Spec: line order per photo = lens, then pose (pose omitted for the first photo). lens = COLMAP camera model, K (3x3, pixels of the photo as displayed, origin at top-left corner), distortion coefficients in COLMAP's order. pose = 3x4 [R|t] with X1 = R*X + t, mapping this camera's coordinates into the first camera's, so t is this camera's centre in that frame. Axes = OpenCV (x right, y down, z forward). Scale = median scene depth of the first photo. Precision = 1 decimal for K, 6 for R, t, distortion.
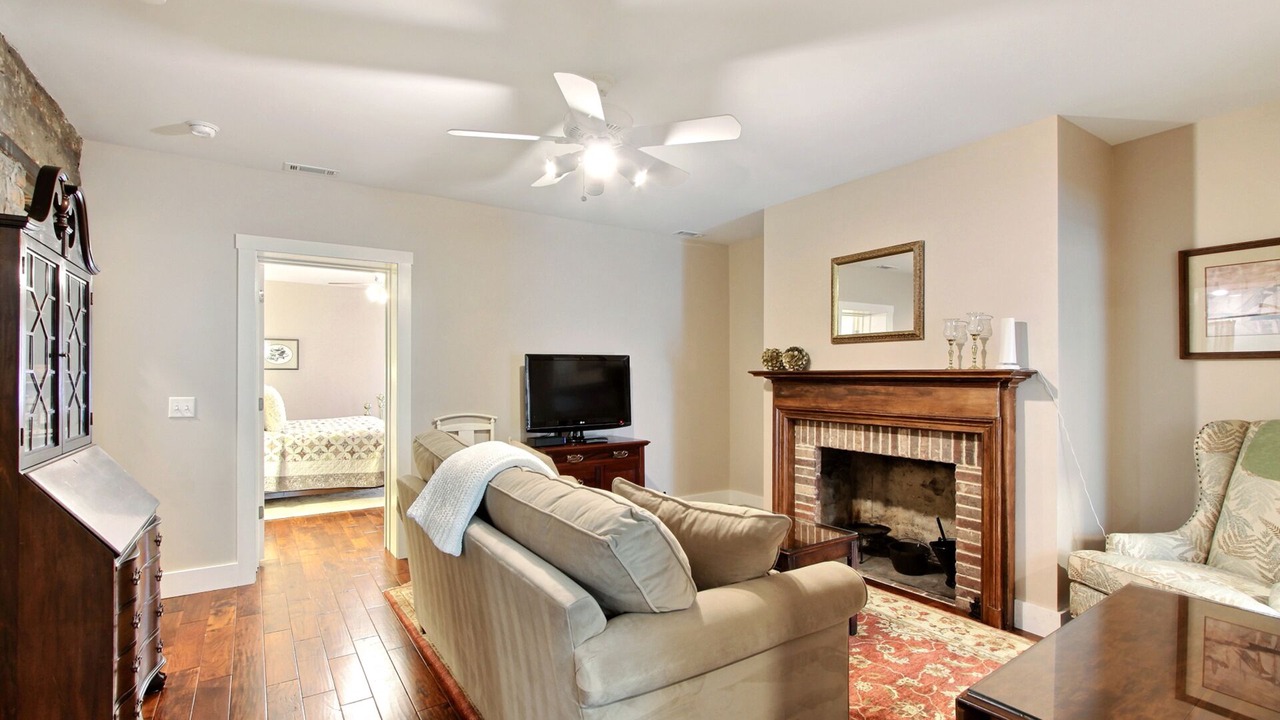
lens RADIAL K [[600.2, 0, 630.5], [0, 600.2, 367.6], [0, 0, 1]] dist [-0.010299, -0.000077]
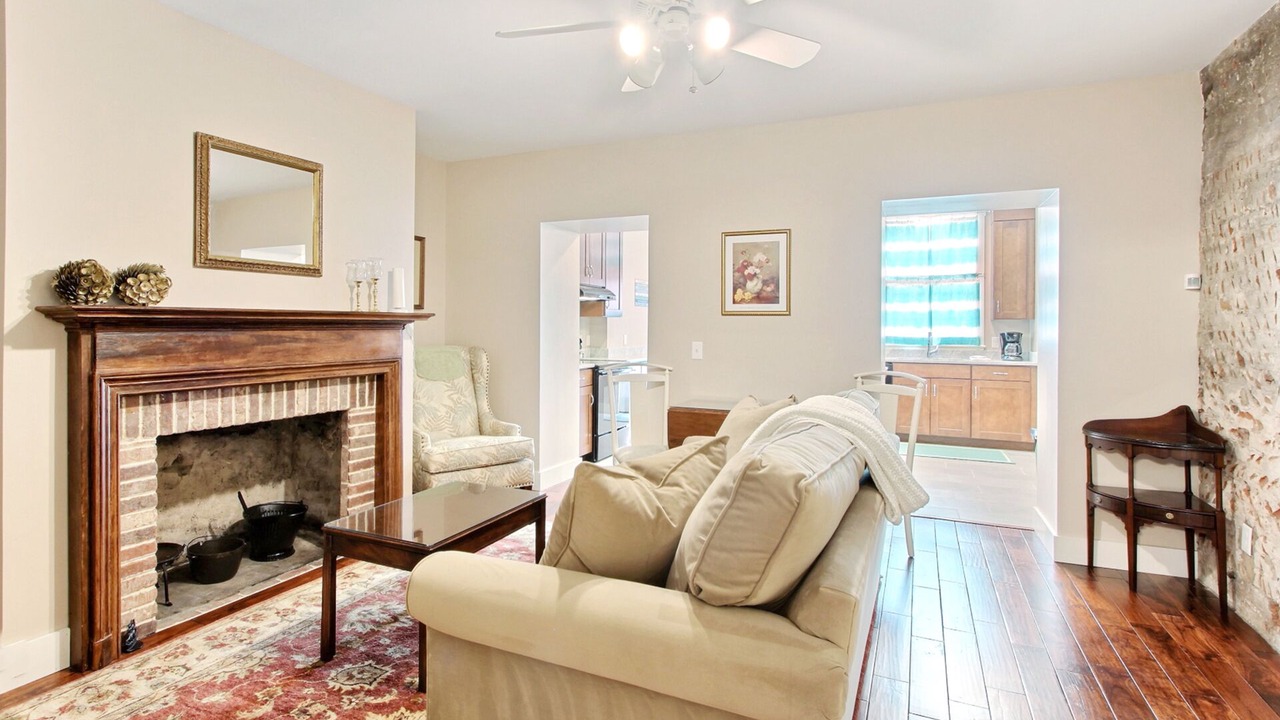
lens RADIAL K [[672.7, 0, 629.4], [0, 672.7, 325.0], [0, 0, 1]] dist [0.012096, 0.000191]
pose [[-0.544315, -0.006874, 0.838853, -0.570376], [-0.016550, 0.999860, -0.002545, 0.018127], [-0.838718, -0.015269, -0.544352, 1.117385]]
